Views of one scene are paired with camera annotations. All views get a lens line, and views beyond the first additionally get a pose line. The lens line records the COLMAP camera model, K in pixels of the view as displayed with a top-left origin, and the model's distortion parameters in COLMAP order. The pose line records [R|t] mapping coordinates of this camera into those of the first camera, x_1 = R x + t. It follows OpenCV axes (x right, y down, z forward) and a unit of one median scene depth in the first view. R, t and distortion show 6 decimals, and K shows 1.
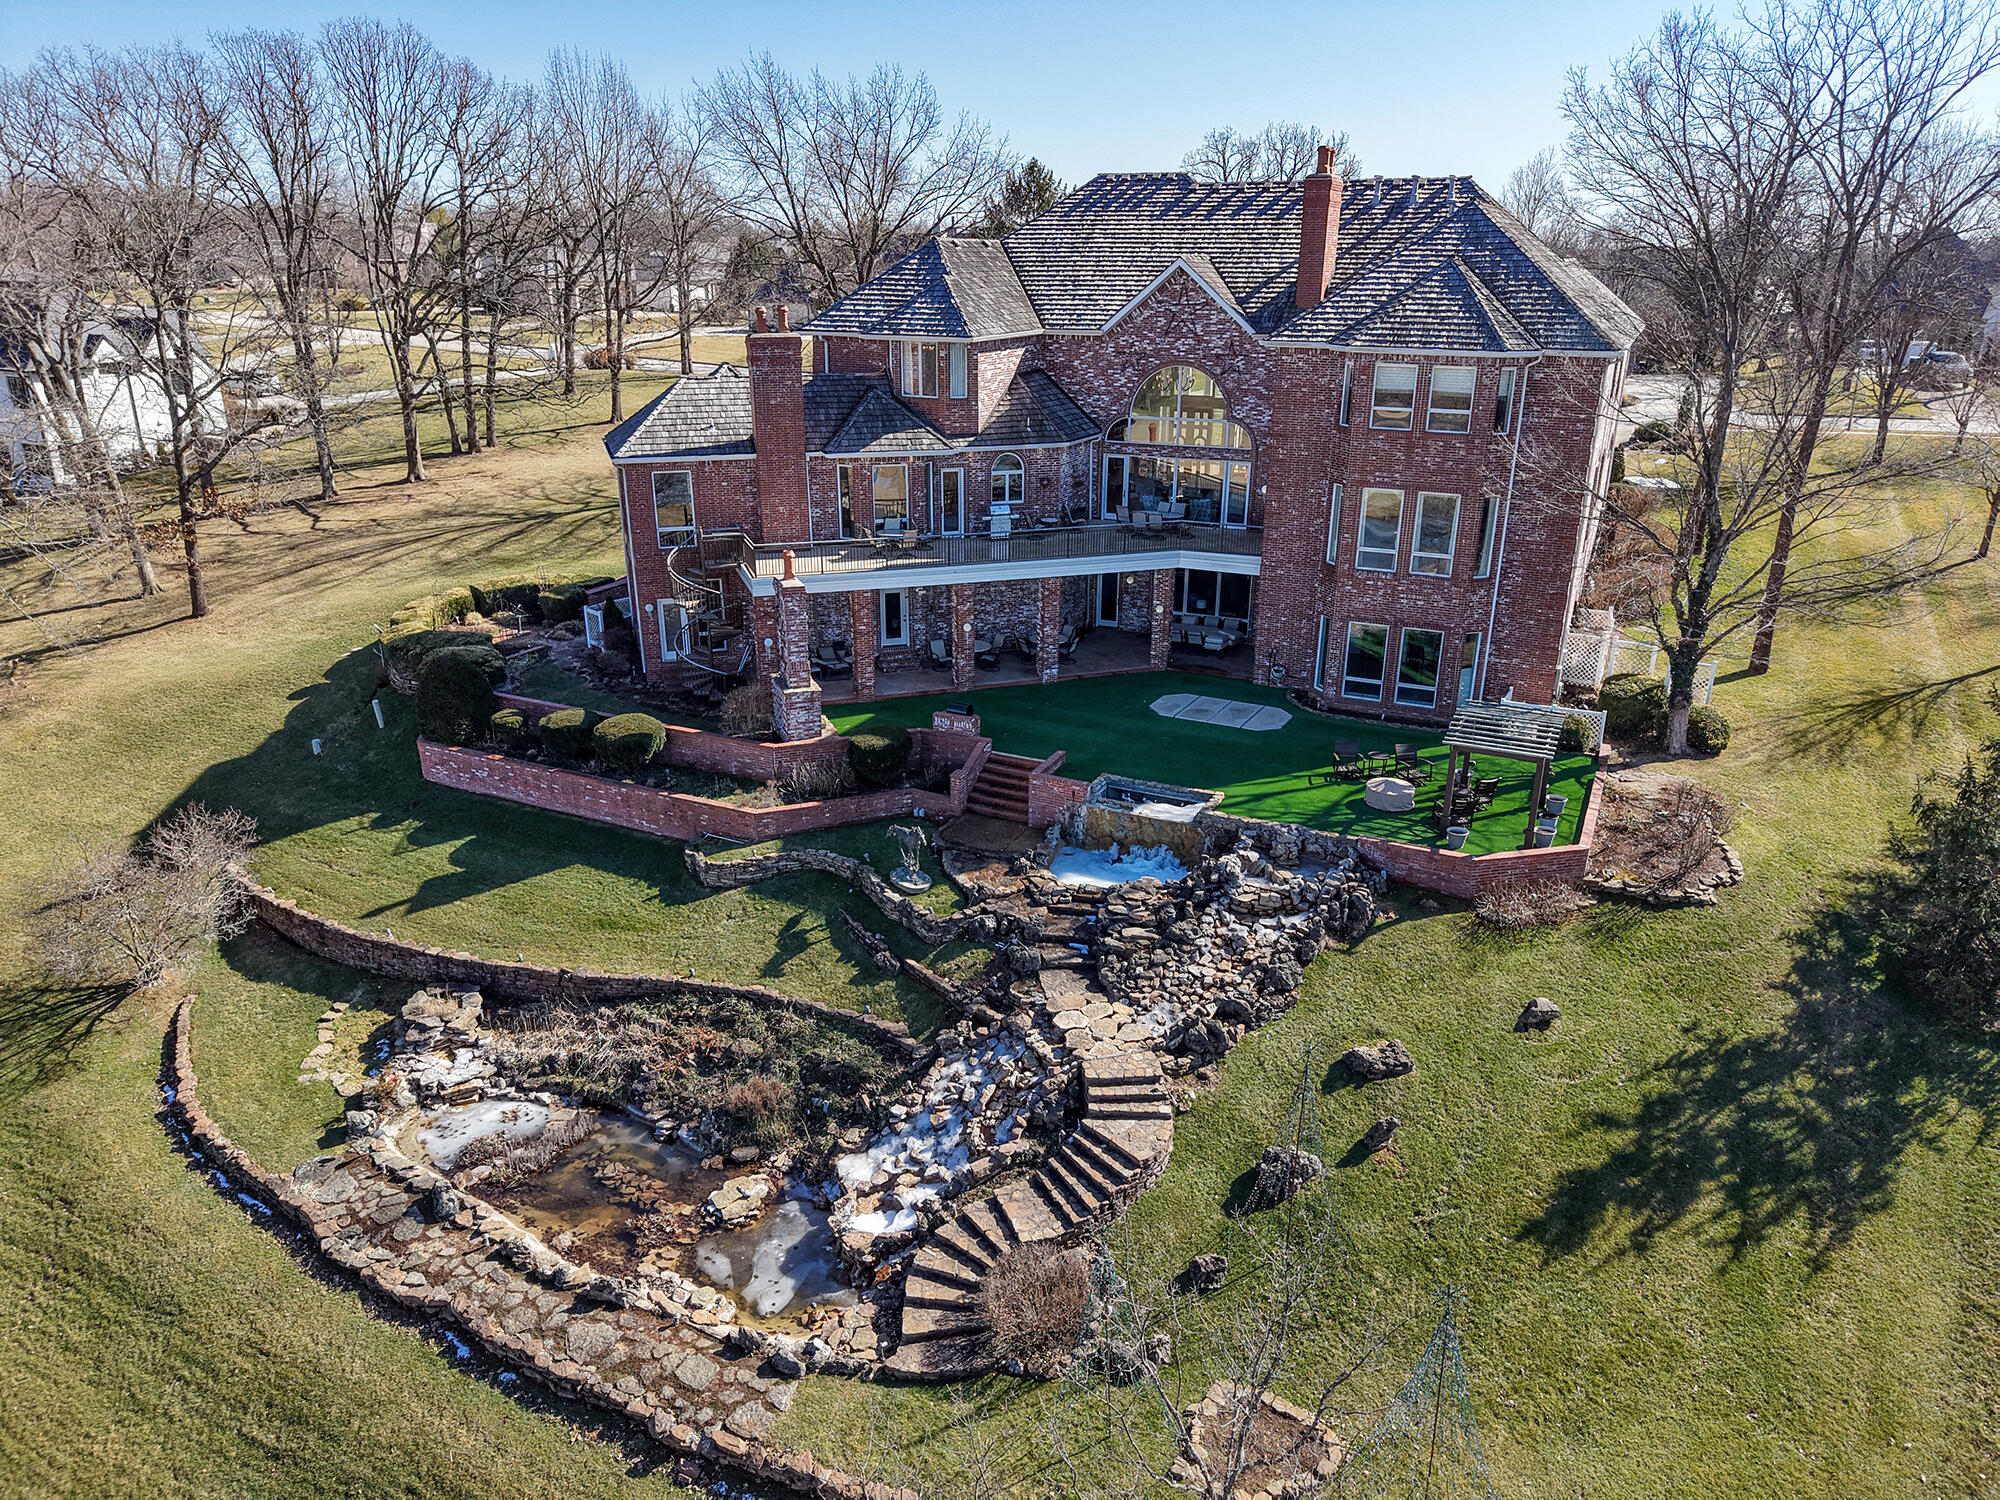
lens RADIAL K [[1333.3, 0, 1003.1], [0, 1333.3, 755.0], [0, 0, 1]] dist [0.024668, -0.020279]
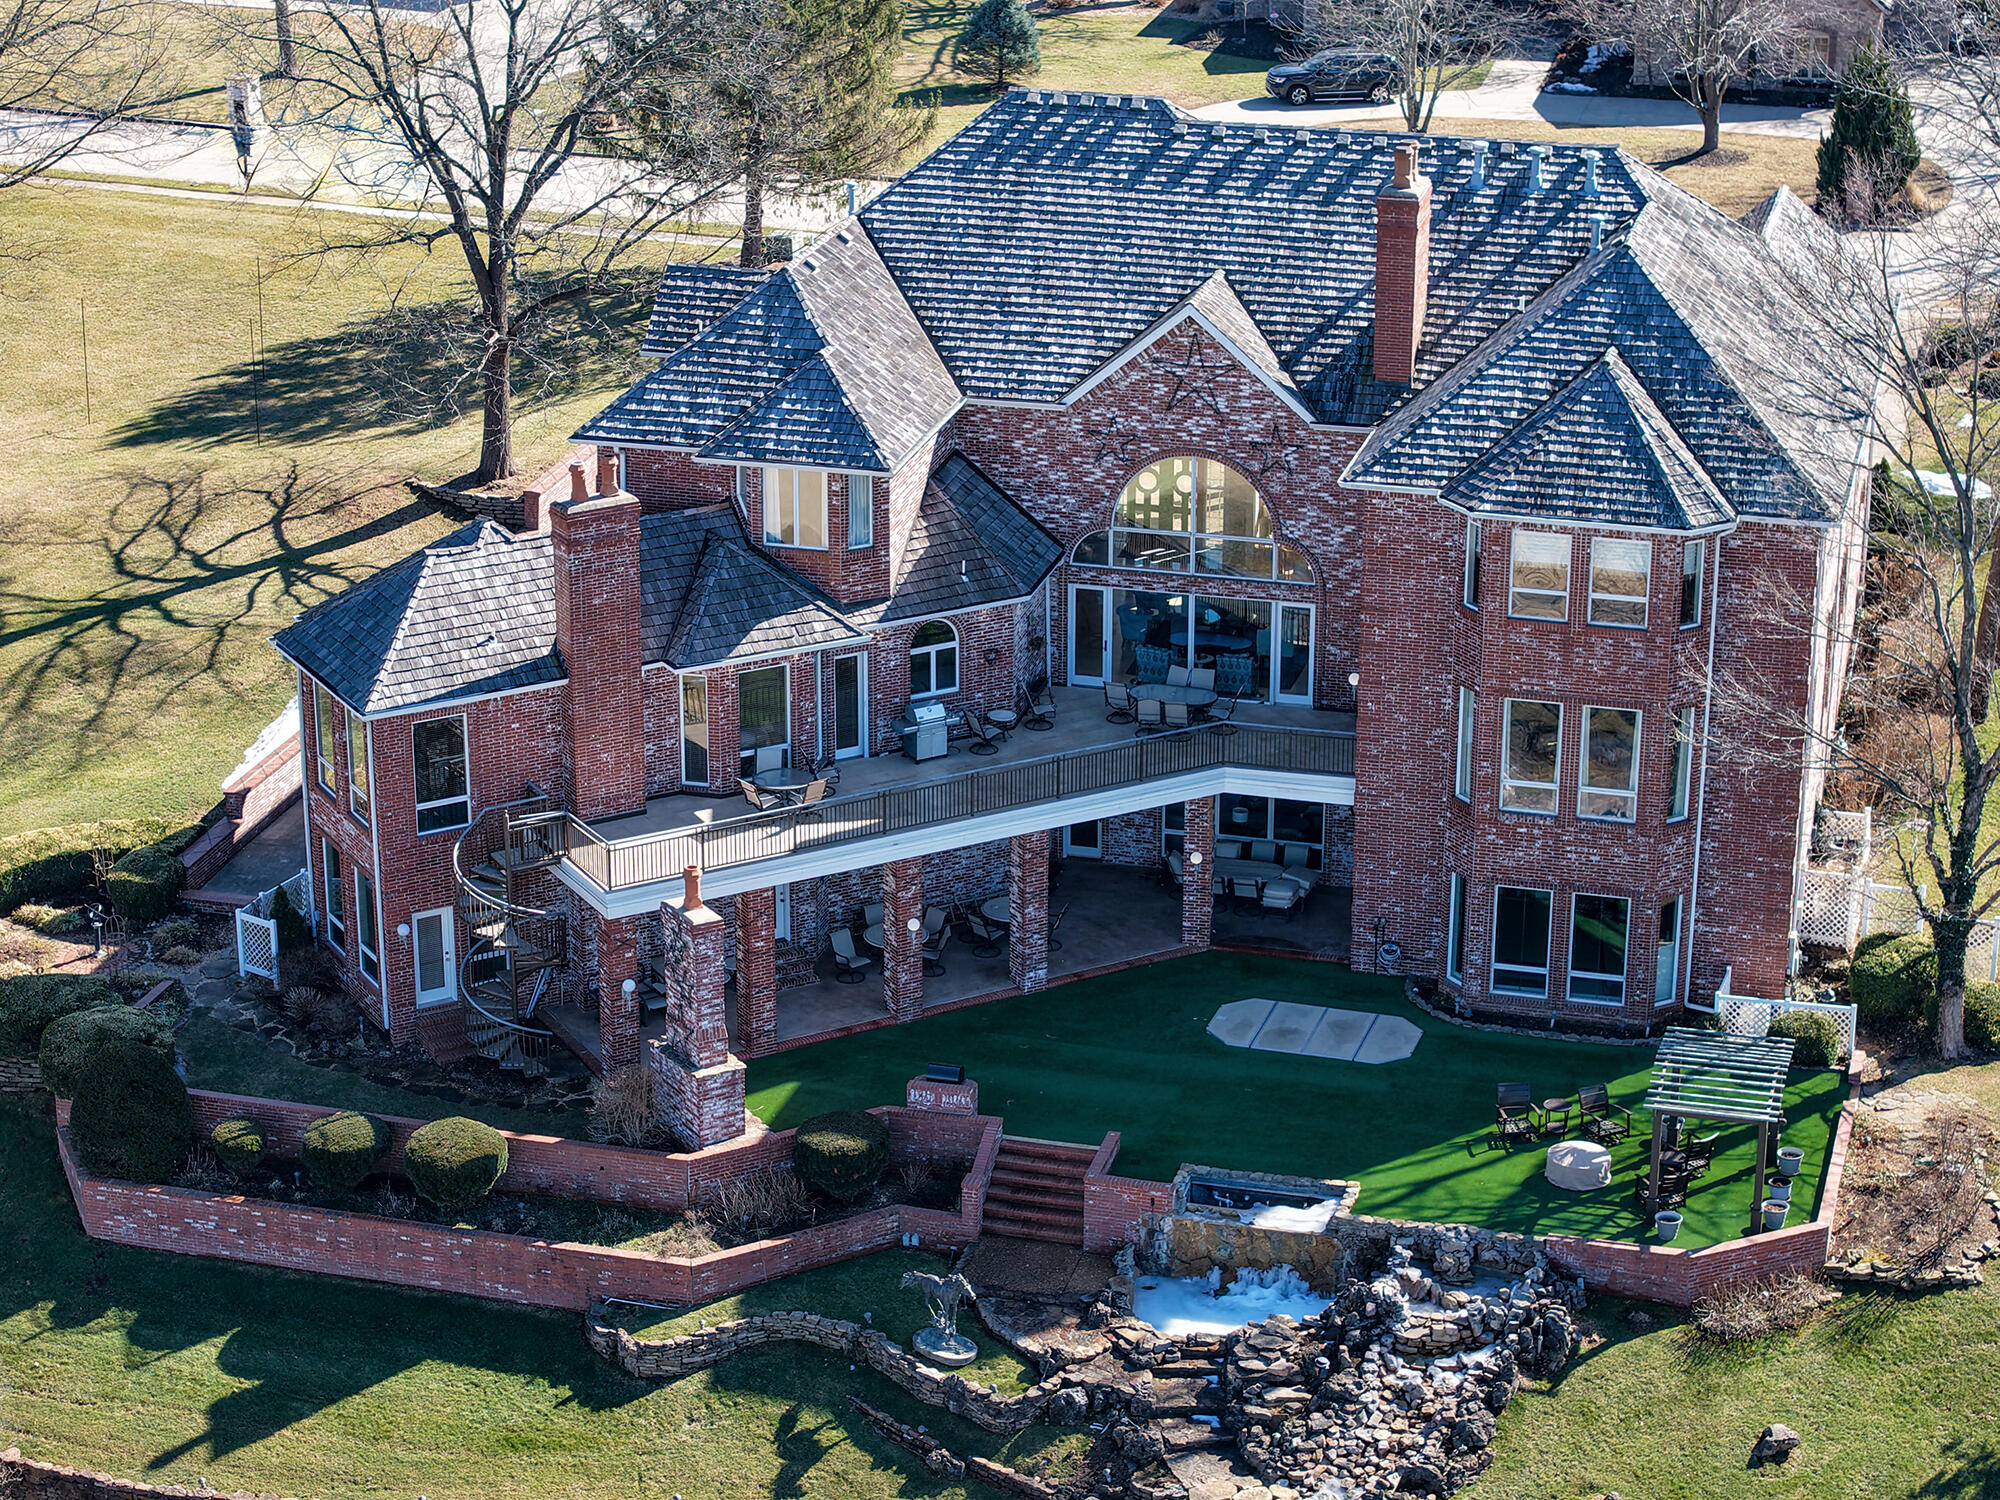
lens RADIAL K [[4094.9, 0, 991.5], [0, 4094.9, 753.5], [0, 0, 1]] dist [-0.146140, 0.000000]
pose [[0.983941, -0.068273, 0.164919, -0.379635], [0.068121, 0.997655, 0.006583, -0.232567], [-0.164982, 0.004757, 0.986285, -1.150107]]
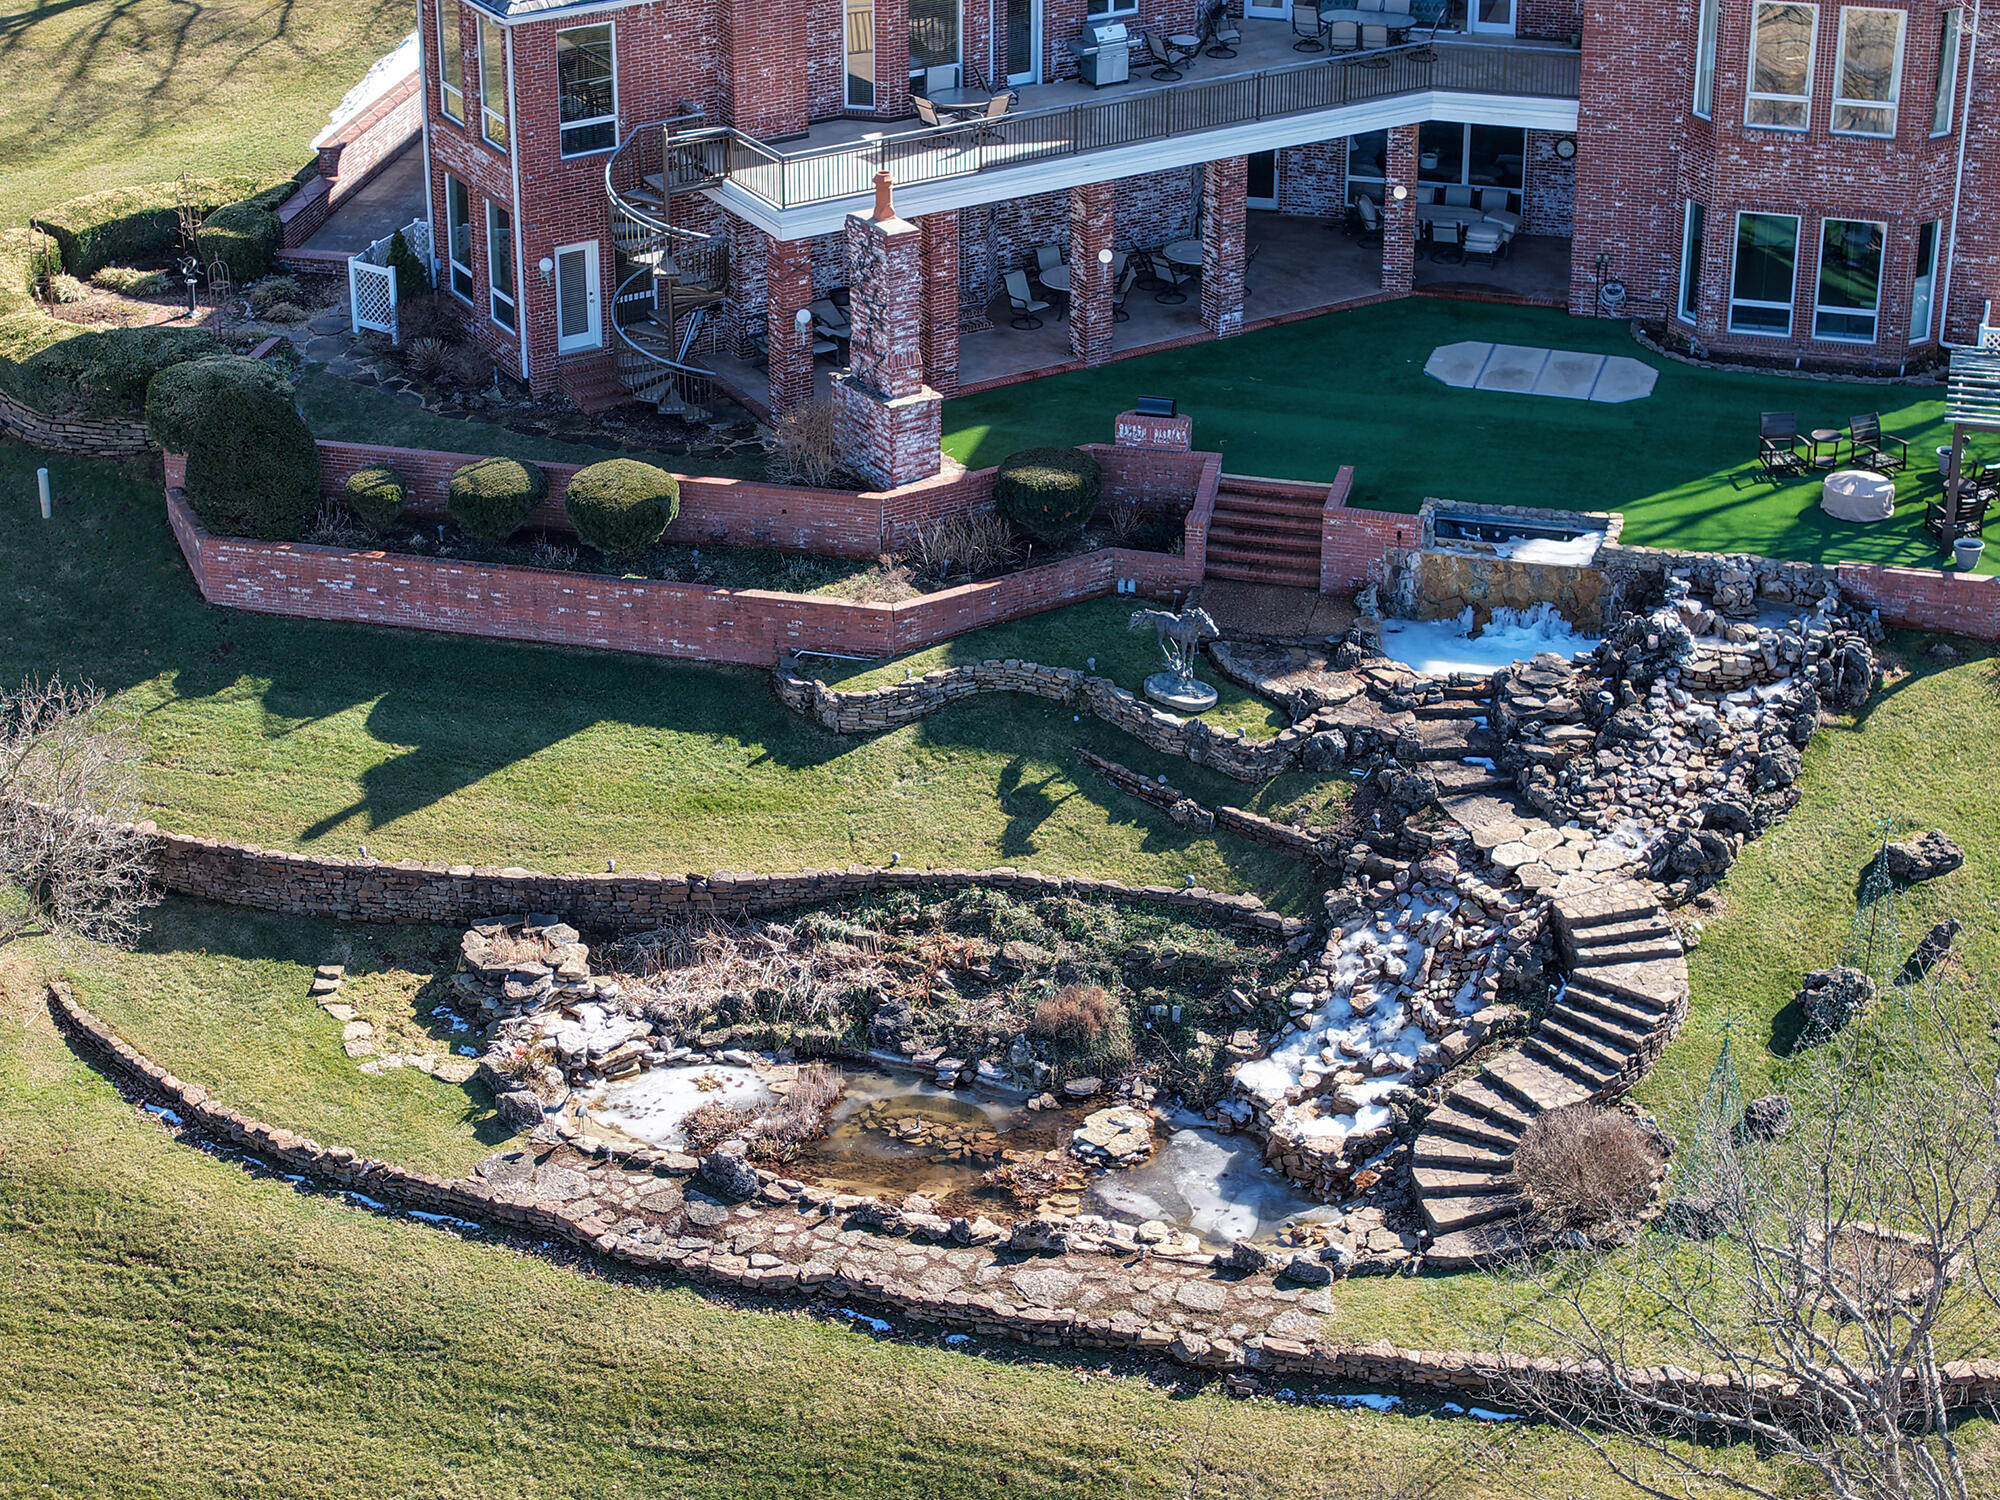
lens RADIAL K [[4094.9, 0, 1009.2], [0, 4094.9, 758.8], [0, 0, 1]] dist [-0.146140, 0.000000]
pose [[0.978164, -0.097029, 0.183793, -0.513073], [0.077506, 0.990839, 0.110595, -0.098606], [-0.192840, -0.093935, 0.976724, -0.918433]]
